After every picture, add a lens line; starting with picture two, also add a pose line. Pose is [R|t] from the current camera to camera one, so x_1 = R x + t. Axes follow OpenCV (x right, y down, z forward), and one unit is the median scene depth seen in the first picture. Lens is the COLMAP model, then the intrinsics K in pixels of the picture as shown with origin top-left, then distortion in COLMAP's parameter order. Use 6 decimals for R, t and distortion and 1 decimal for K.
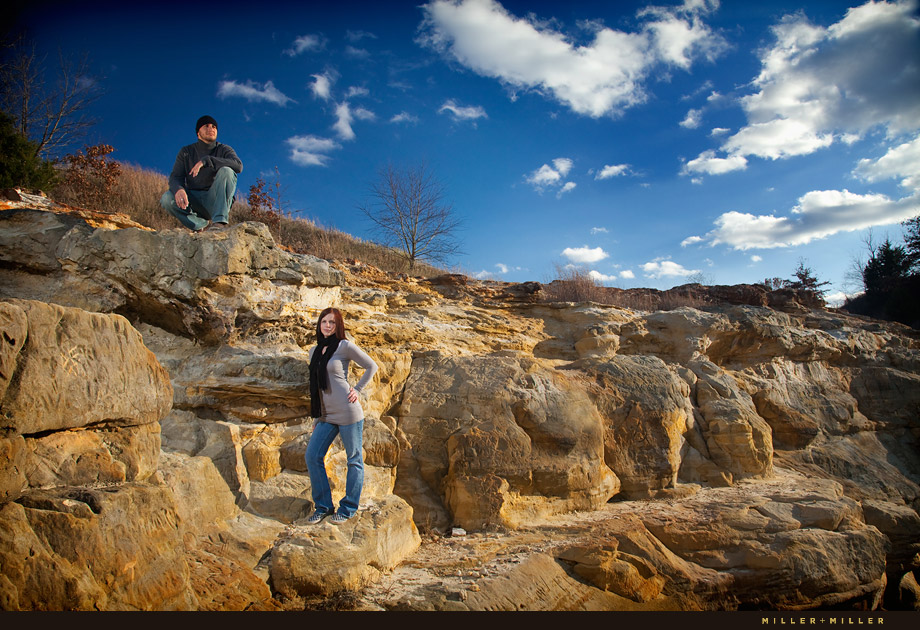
lens RADIAL K [[630.3, 0, 460.0], [0, 630.3, 315.0], [0, 0, 1]] dist [-0.116806, 0.059933]
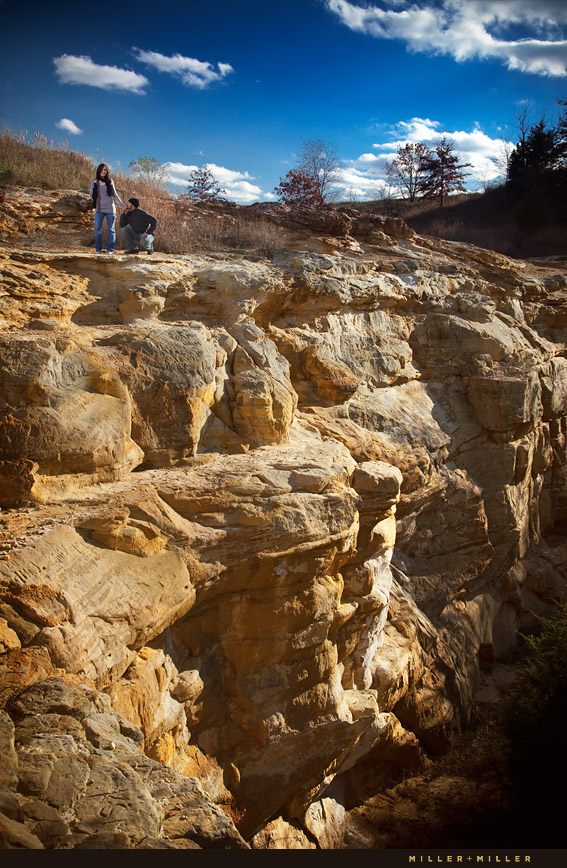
lens RADIAL K [[843.3, 0, 283.5], [0, 843.3, 434.0], [0, 0, 1]] dist [0.006761, 0.005598]
pose [[0.950377, -0.012486, 0.310849, 0.016781], [-0.090030, 0.945401, 0.313228, -0.256498], [-0.297788, -0.325671, 0.897363, -0.428711]]
